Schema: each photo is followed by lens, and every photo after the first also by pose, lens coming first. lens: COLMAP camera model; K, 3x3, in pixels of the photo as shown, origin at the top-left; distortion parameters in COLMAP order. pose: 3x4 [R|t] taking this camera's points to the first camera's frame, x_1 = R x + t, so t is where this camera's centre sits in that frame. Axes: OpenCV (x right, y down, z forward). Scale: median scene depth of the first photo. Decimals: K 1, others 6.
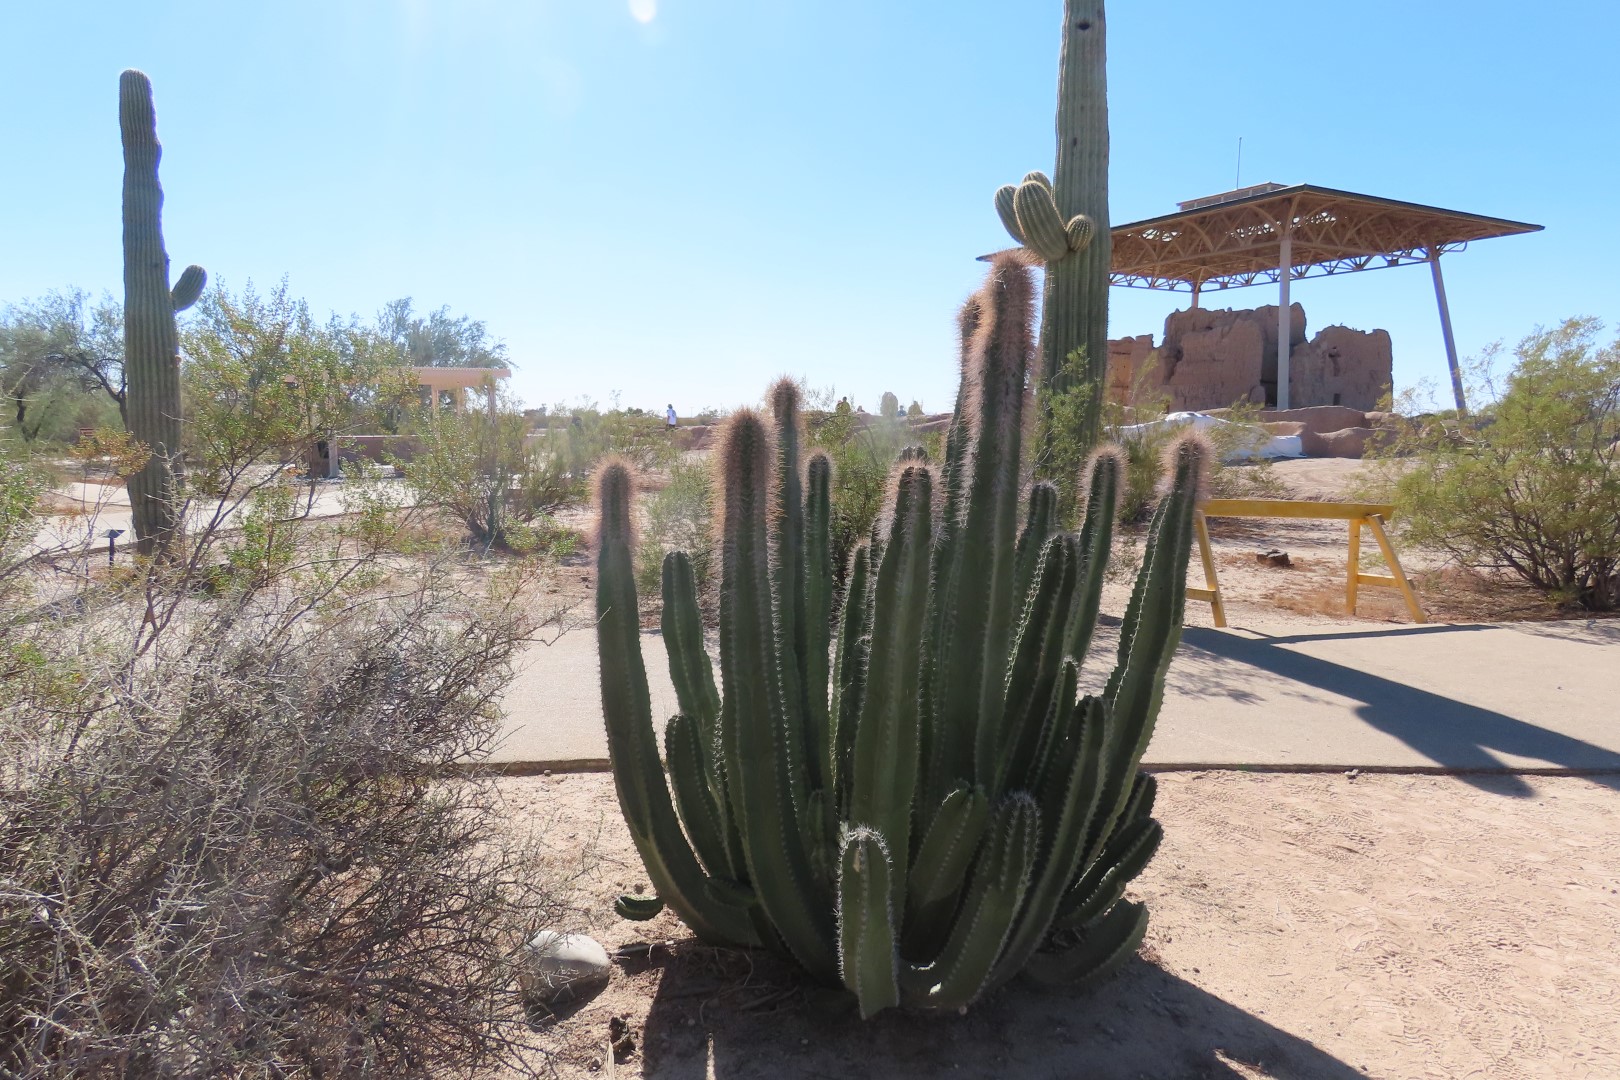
lens RADIAL K [[1015.1, 0, 808.7], [0, 1015.1, 540.8], [0, 0, 1]] dist [-0.015698, 0.005048]
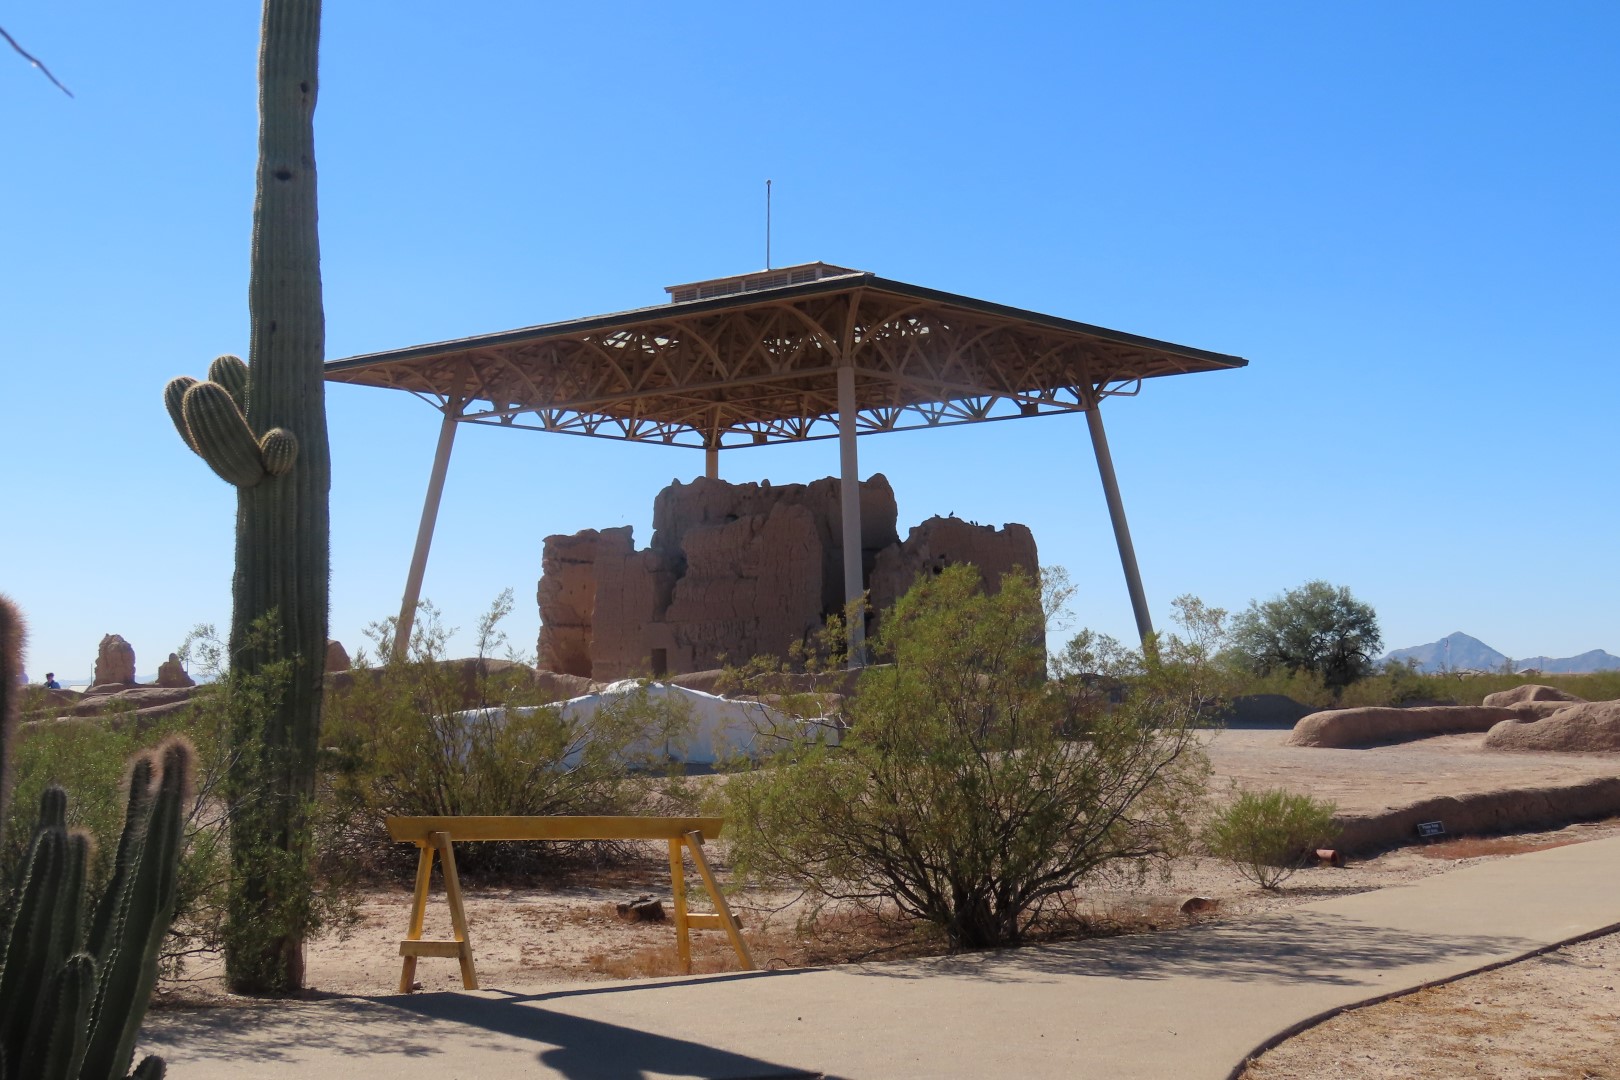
lens RADIAL K [[2309.3, 0, 814.3], [0, 2309.3, 541.1], [0, 0, 1]] dist [0.018291, 0.000000]
pose [[0.937127, 0.011814, 0.348788, 0.011826], [0.051081, 0.984020, -0.170576, 0.013656], [-0.345229, 0.177668, 0.921548, -0.147282]]
